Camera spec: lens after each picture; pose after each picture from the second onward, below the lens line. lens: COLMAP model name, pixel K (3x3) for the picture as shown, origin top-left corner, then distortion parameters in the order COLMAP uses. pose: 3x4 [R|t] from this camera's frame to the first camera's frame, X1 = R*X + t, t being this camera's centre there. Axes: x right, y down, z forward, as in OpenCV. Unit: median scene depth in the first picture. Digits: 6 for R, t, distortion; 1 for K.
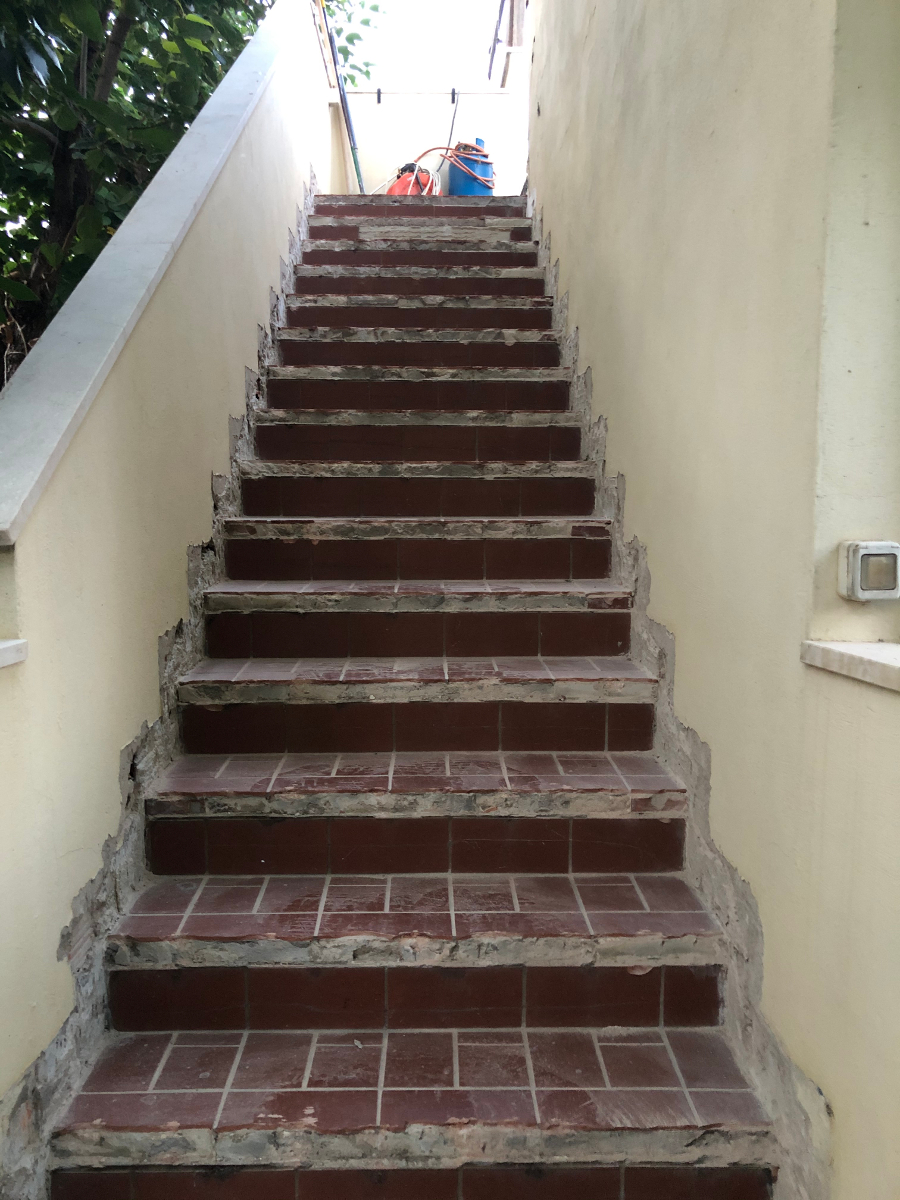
lens RADIAL K [[986.4, 0, 444.4], [0, 986.4, 601.6], [0, 0, 1]] dist [0.013795, -0.011326]
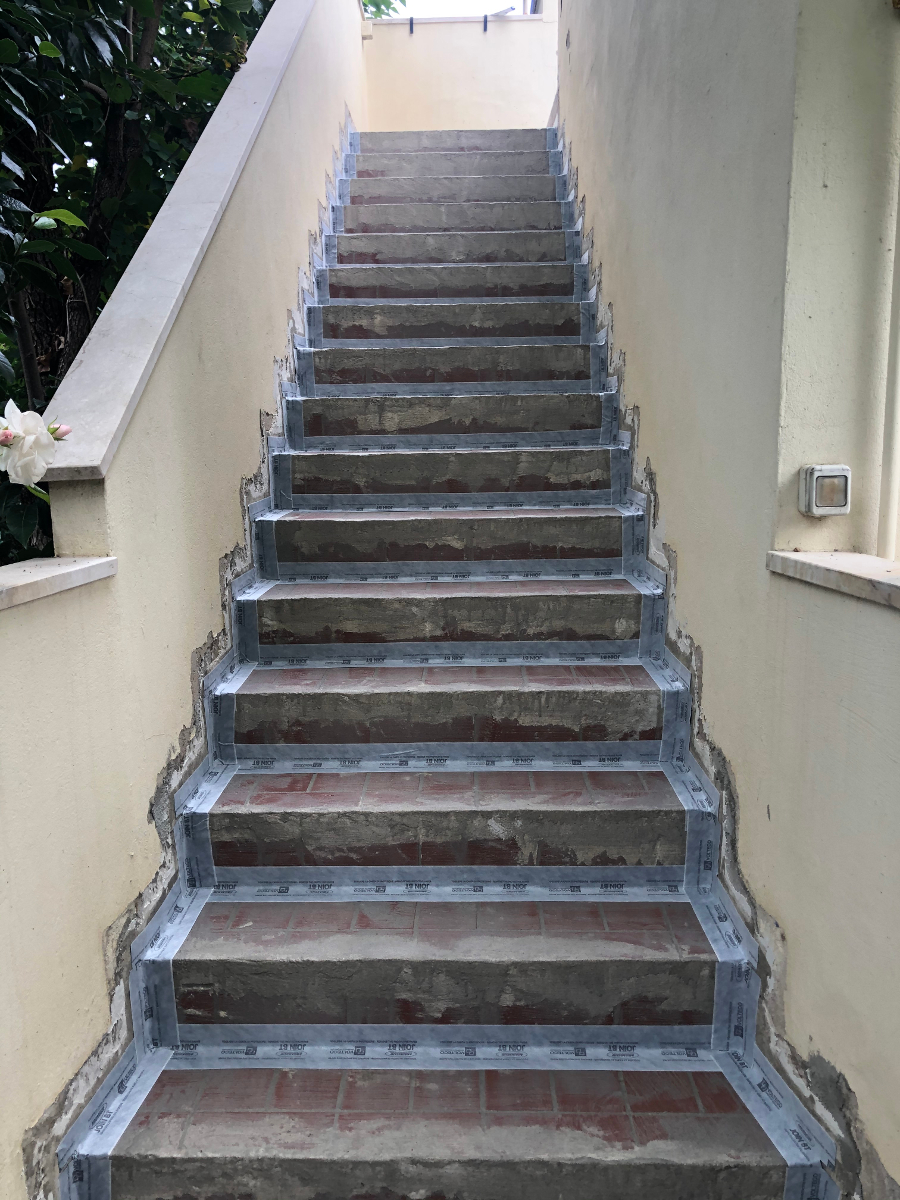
lens RADIAL K [[986.4, 0, 448.9], [0, 986.4, 603.4], [0, 0, 1]] dist [0.013795, -0.011326]
pose [[0.999119, -0.009087, -0.040967, 0.031689], [0.011982, 0.997405, 0.070991, 0.013511], [0.040216, -0.071419, 0.996635, -0.188059]]
